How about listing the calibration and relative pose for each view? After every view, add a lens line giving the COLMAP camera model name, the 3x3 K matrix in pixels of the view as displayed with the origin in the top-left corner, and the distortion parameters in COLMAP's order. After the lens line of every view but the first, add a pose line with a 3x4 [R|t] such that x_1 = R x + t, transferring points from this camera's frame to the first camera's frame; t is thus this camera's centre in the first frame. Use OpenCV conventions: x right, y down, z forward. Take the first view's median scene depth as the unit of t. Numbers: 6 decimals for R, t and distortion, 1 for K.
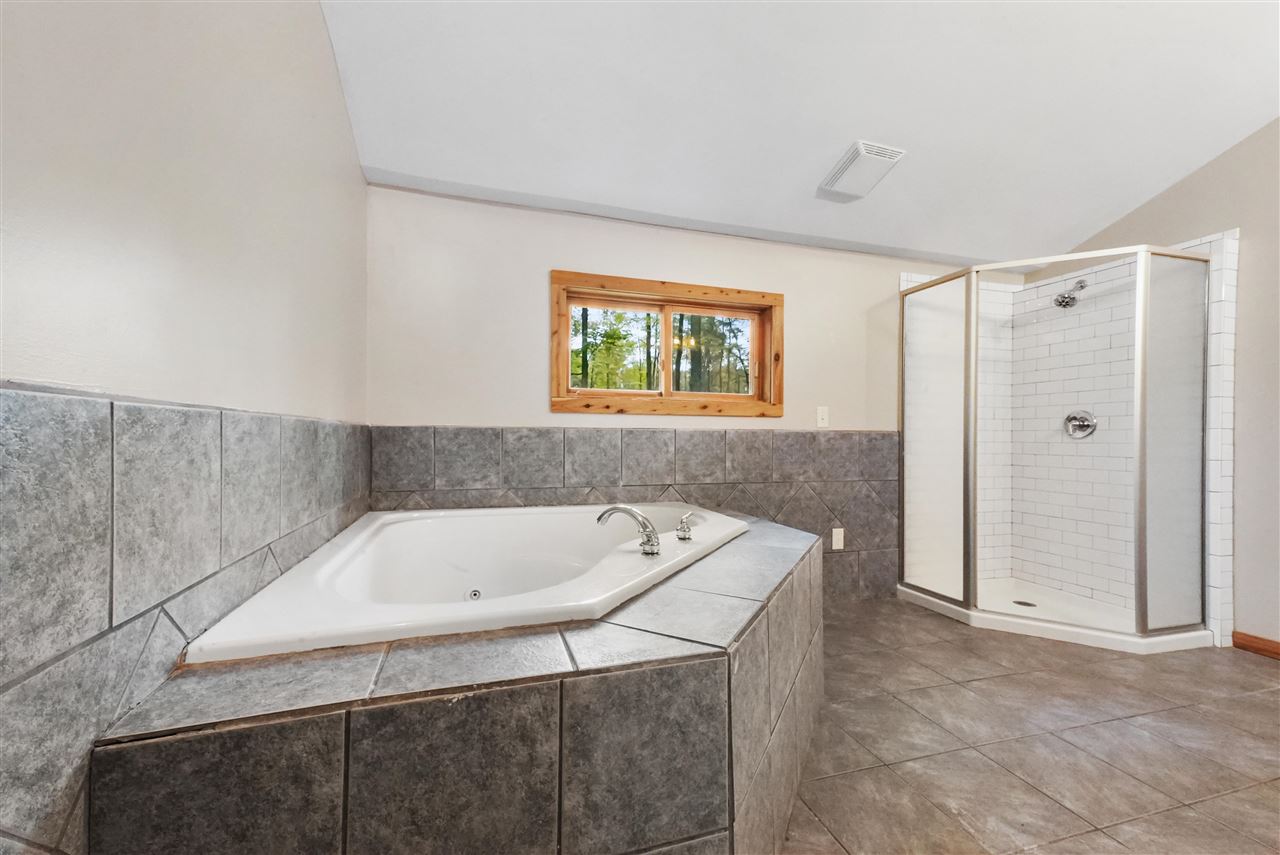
lens RADIAL K [[510.3, 0, 635.9], [0, 510.3, 440.8], [0, 0, 1]] dist [0.037074, -0.000836]
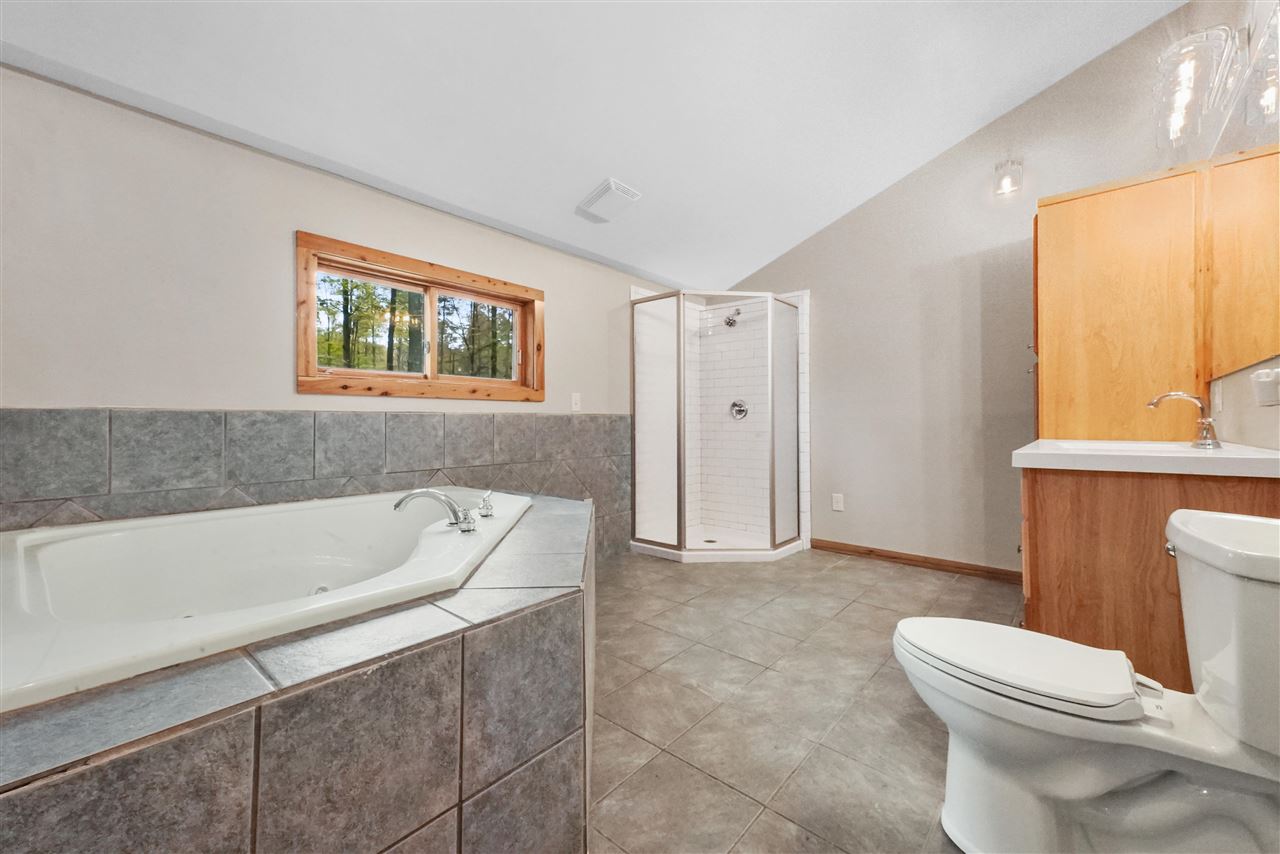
lens RADIAL K [[510.3, 0, 645.4], [0, 510.3, 418.5], [0, 0, 1]] dist [0.037074, -0.000836]
pose [[0.850921, -0.006100, 0.525259, -0.134350], [0.011276, 0.999914, -0.006655, -0.000709], [-0.525173, 0.011586, 0.850916, -0.064641]]
